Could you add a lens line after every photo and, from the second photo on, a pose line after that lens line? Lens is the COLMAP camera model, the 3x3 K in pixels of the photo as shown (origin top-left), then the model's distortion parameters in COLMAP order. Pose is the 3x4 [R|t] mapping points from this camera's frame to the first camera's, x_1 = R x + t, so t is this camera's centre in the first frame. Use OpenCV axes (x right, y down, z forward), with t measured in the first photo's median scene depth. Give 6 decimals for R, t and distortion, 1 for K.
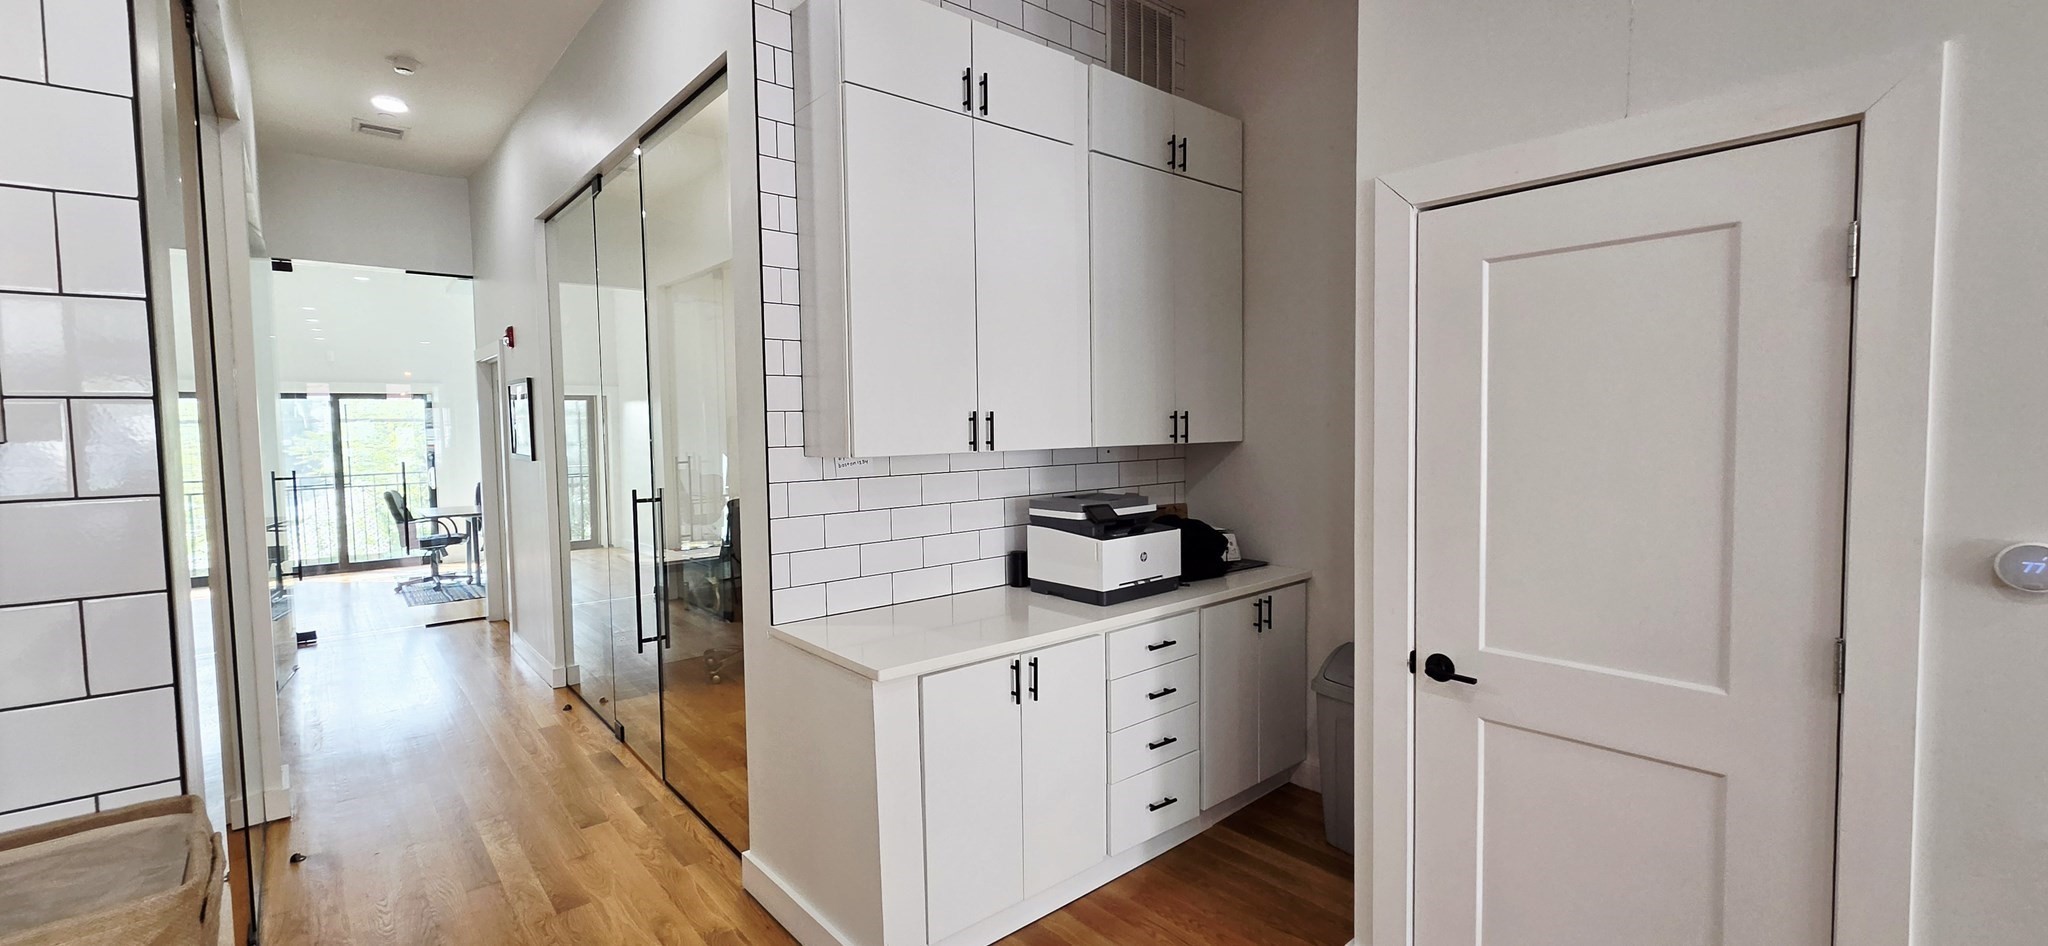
lens RADIAL K [[849.5, 0, 1027.1], [0, 849.5, 465.2], [0, 0, 1]] dist [-0.001179, -0.000105]
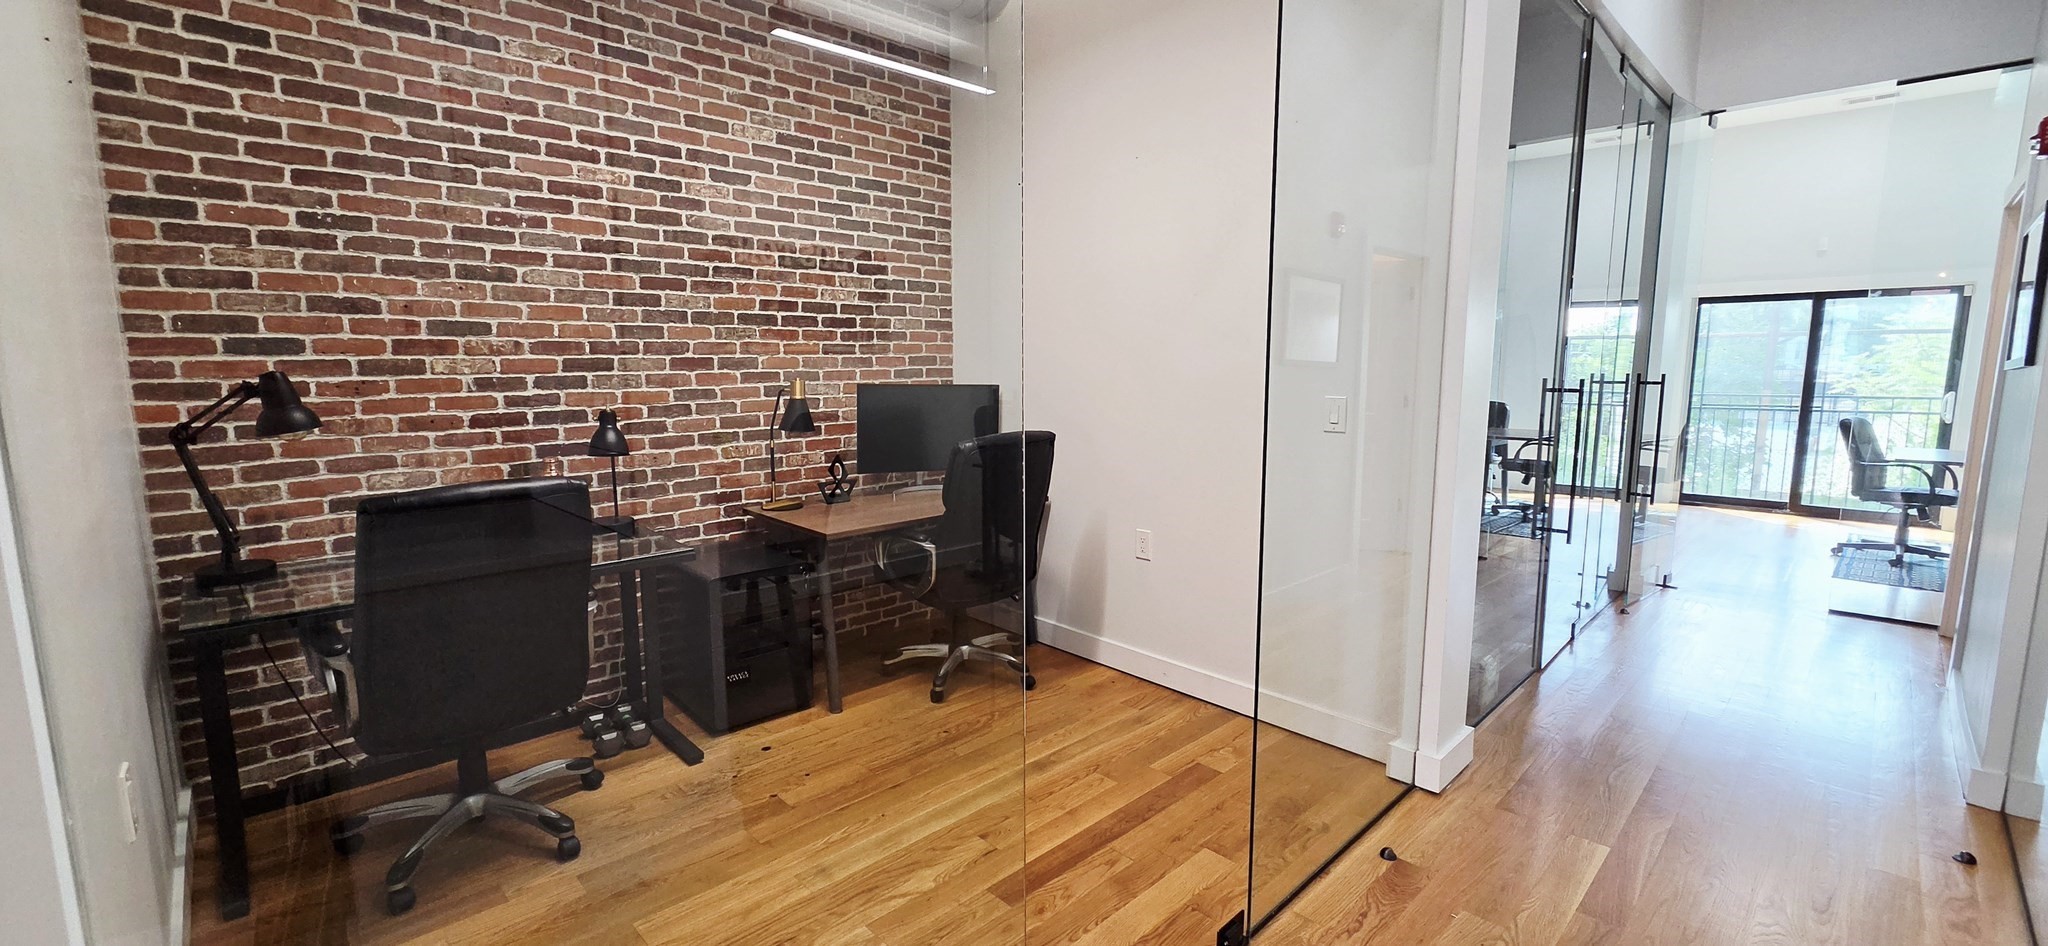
lens RADIAL K [[822.1, 0, 989.6], [0, 822.1, 469.4], [0, 0, 1]] dist [-0.000537, -0.004531]
pose [[0.032185, 0.154044, -0.987540, -0.173009], [-0.051257, 0.987006, 0.152291, 0.013756], [0.998167, 0.045717, 0.039663, 0.582136]]
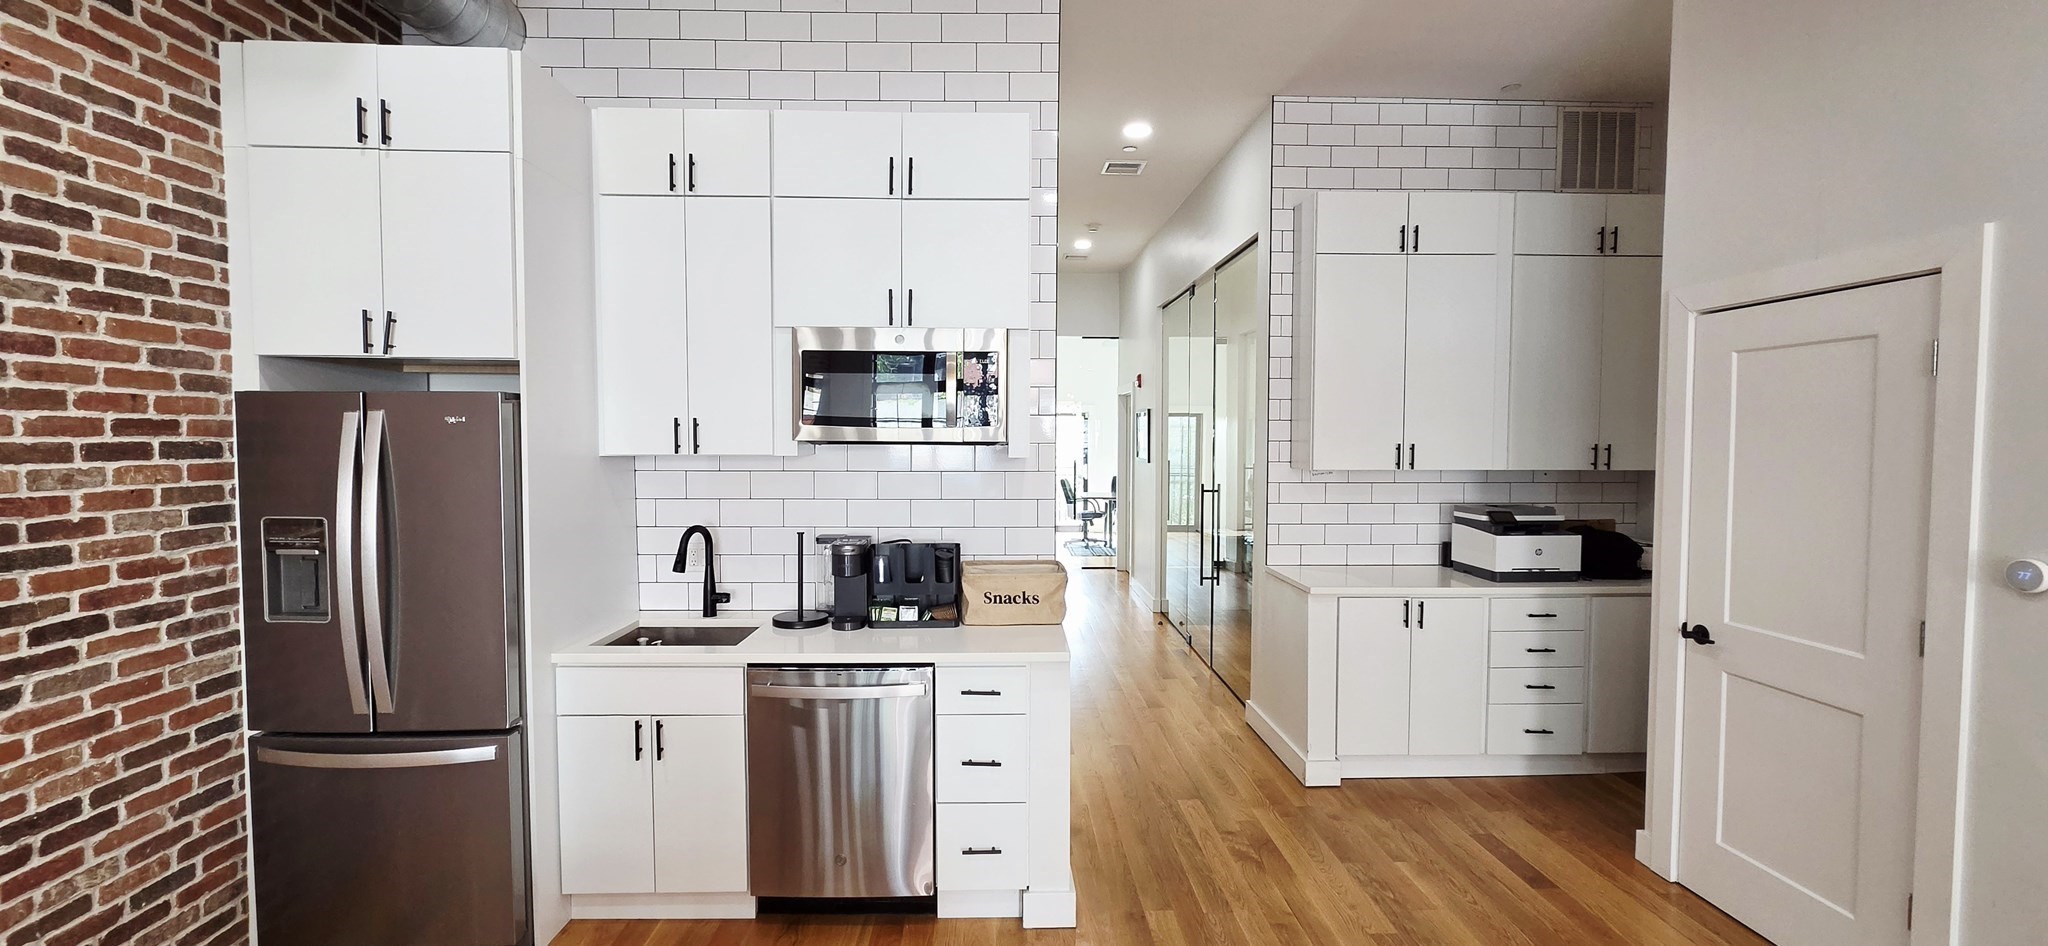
lens RADIAL K [[829.8, 0, 1018.9], [0, 829.8, 472.6], [0, 0, 1]] dist [0.000868, 0.000221]
pose [[0.776174, 0.044970, -0.628914, 0.305510], [-0.045414, 0.998850, 0.015373, -0.001606], [0.628882, 0.016629, 0.777323, -0.529715]]
